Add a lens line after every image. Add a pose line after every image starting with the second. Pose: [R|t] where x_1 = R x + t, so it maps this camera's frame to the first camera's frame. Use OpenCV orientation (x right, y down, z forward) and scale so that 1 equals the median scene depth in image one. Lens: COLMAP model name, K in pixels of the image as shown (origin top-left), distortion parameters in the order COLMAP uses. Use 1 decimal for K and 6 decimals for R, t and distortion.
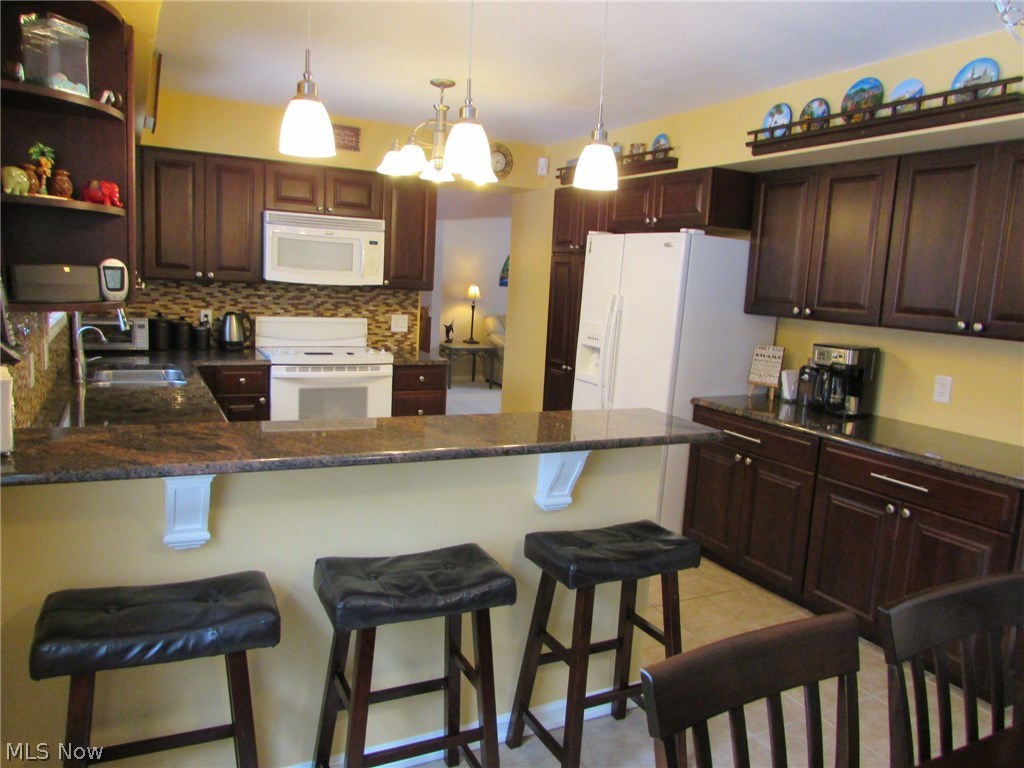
lens RADIAL K [[730.5, 0, 512.0], [0, 730.5, 384.0], [0, 0, 1]] dist [-0.031777, 0.004021]
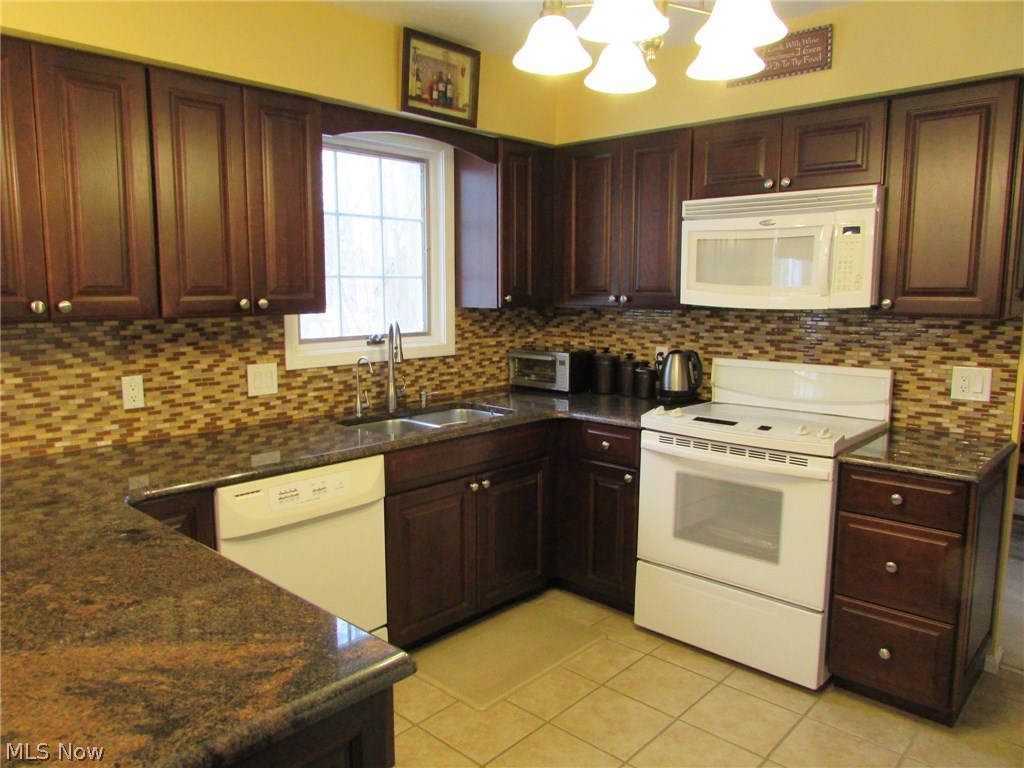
lens RADIAL K [[730.2, 0, 509.2], [0, 730.2, 385.5], [0, 0, 1]] dist [-0.024275, 0.004021]
pose [[0.342012, 0.072131, -0.936923, 0.237437], [-0.122819, 0.991928, 0.031532, -0.066985], [0.931635, 0.104287, 0.348110, 0.600192]]
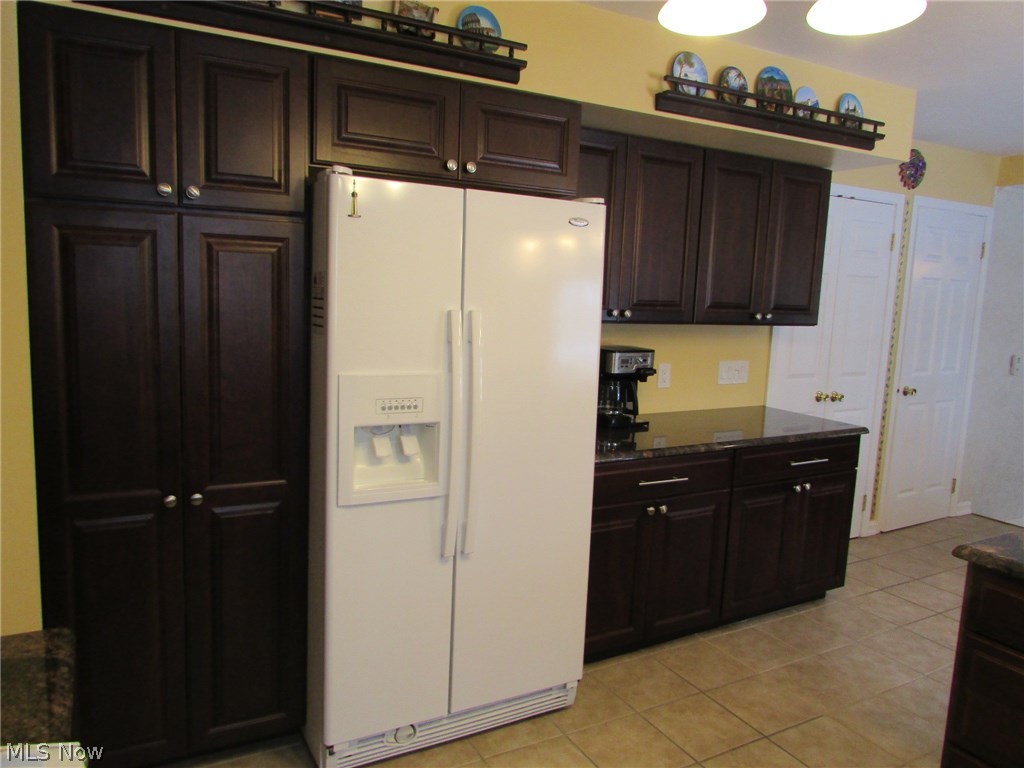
lens RADIAL K [[736.7, 0, 512.0], [0, 736.7, 384.0], [0, 0, 1]] dist [-0.006173, 0.001729]
pose [[-0.030415, -0.182050, 0.982819, -0.328283], [0.109704, 0.976726, 0.184316, -0.145157], [-0.993499, 0.113425, -0.009736, 0.873167]]
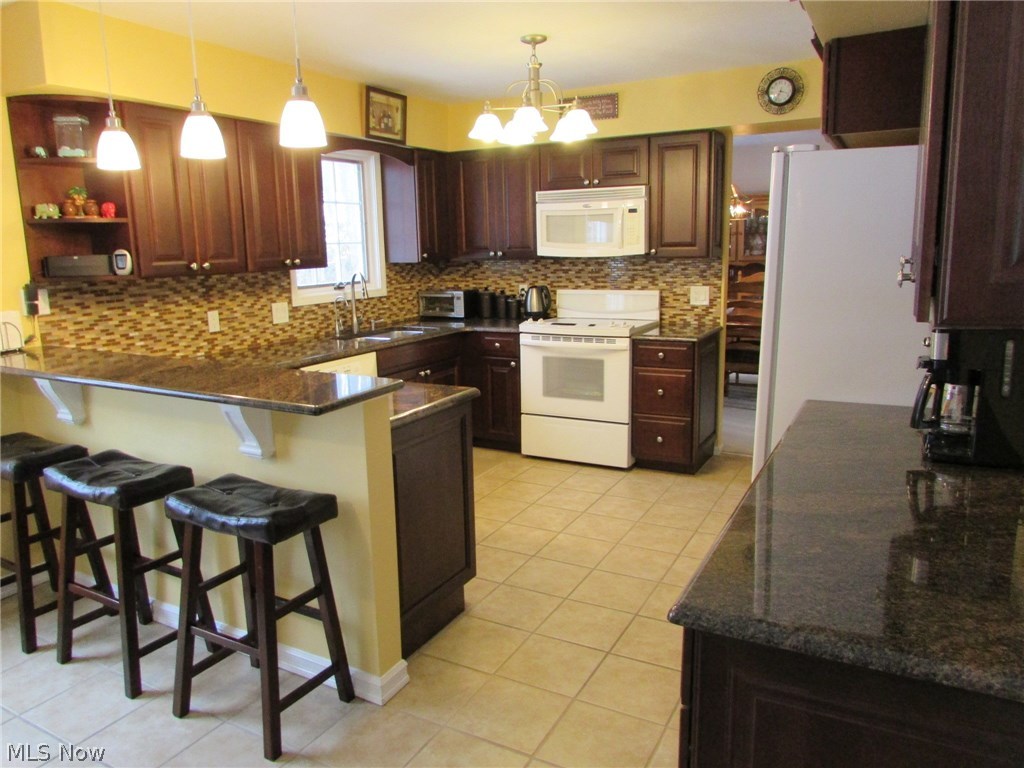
lens RADIAL K [[730.5, 0, 512.0], [0, 730.5, 384.0], [0, 0, 1]] dist [-0.031777, 0.004021]
pose [[0.565945, 0.089723, -0.819546, 0.533384], [-0.069844, 0.995705, 0.060778, -0.014361], [0.821479, 0.022844, 0.569781, 0.335409]]
